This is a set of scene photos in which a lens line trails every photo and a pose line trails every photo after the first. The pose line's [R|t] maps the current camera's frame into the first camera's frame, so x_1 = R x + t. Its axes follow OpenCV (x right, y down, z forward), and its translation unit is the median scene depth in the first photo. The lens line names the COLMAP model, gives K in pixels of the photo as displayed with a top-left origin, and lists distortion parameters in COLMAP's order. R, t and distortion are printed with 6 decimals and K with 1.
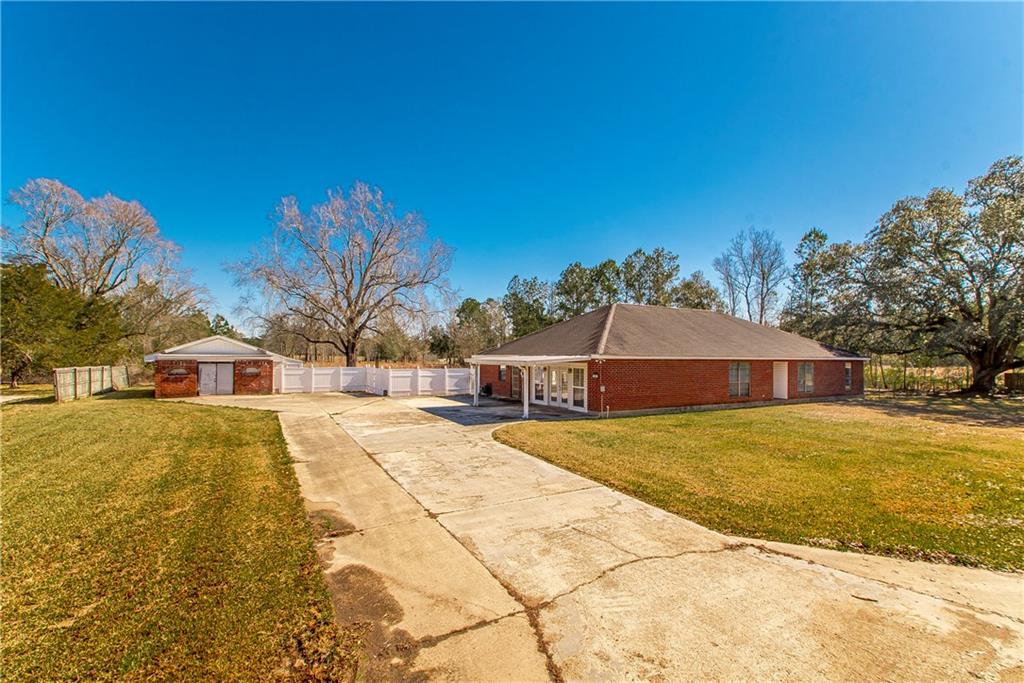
lens RADIAL K [[453.7, 0, 515.9], [0, 453.7, 350.9], [0, 0, 1]] dist [0.021895, -0.000264]
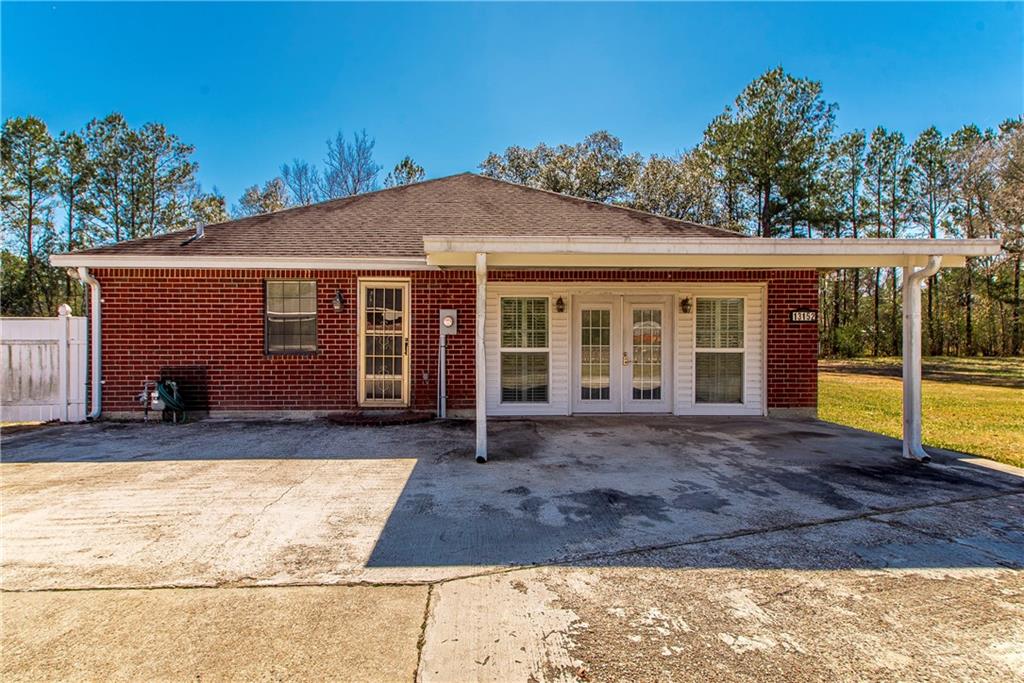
lens RADIAL K [[572.1, 0, 510.5], [0, 572.1, 338.8], [0, 0, 1]] dist [-0.006761, -0.003825]
pose [[0.449650, -0.010787, 0.893139, -0.242187], [-0.007297, 0.999849, 0.015749, 0.044304], [-0.893175, -0.013599, 0.449504, 0.643678]]
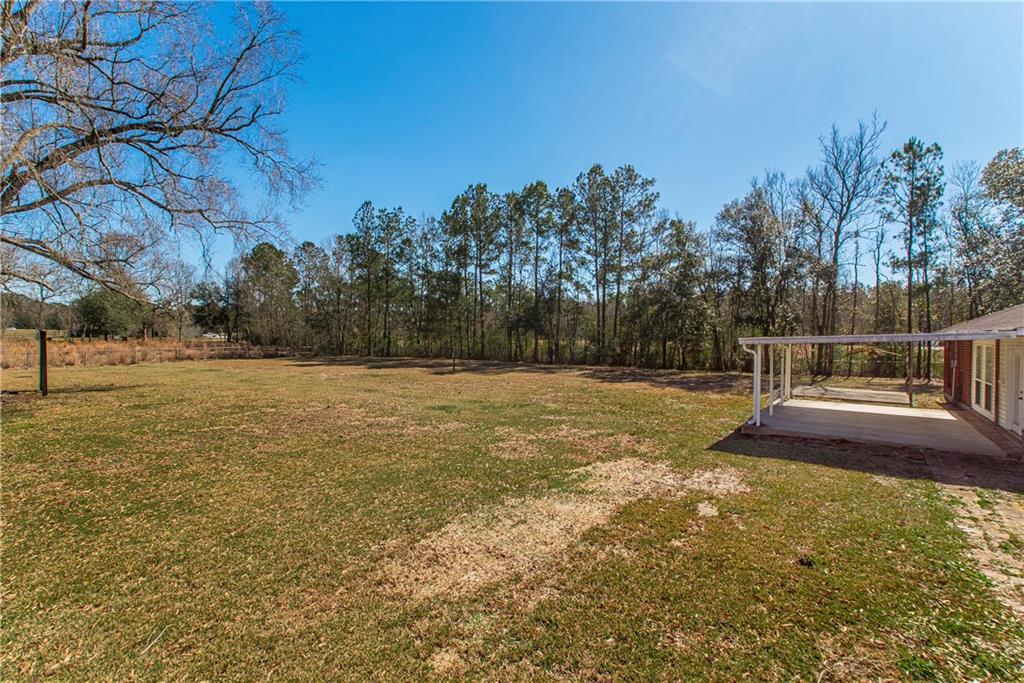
lens RADIAL K [[453.7, 0, 510.1], [0, 453.7, 335.2], [0, 0, 1]] dist [0.021895, -0.000264]
pose [[0.907561, 0.001394, 0.419918, -0.239006], [-0.009128, 0.999824, 0.016409, 0.018914], [-0.419821, -0.018725, 0.907414, 0.959518]]
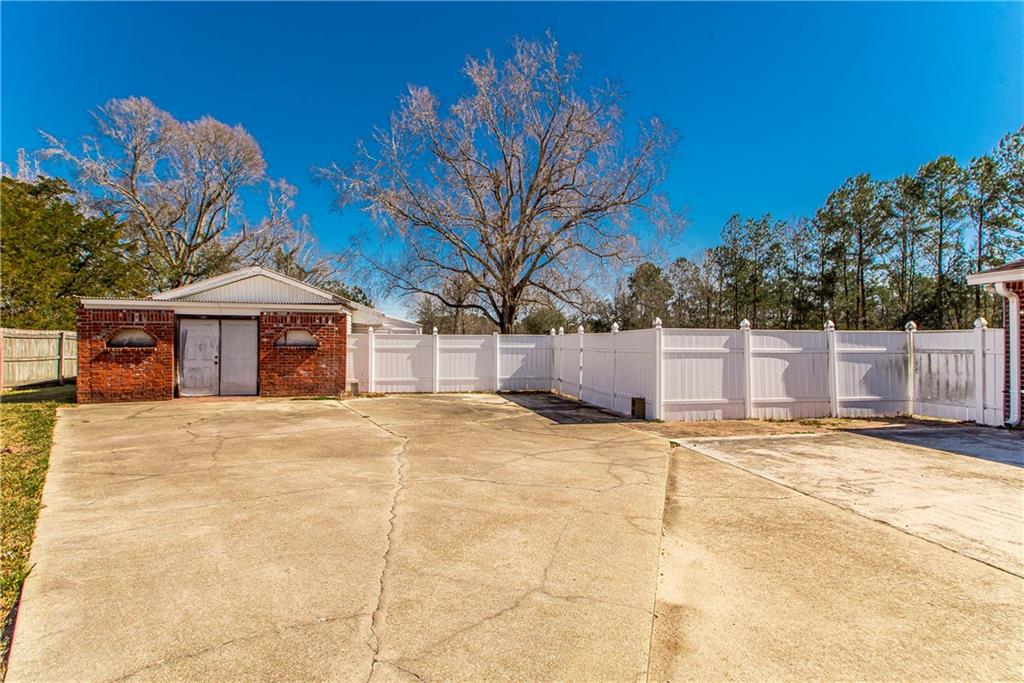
lens RADIAL K [[480.0, 0, 515.3], [0, 480.0, 339.2], [0, 0, 1]] dist [0.015155, 0.001057]
pose [[0.951063, -0.003931, -0.308972, -0.251234], [0.004849, 0.999986, 0.002203, 0.043037], [0.308959, -0.003593, 0.951068, 0.632819]]
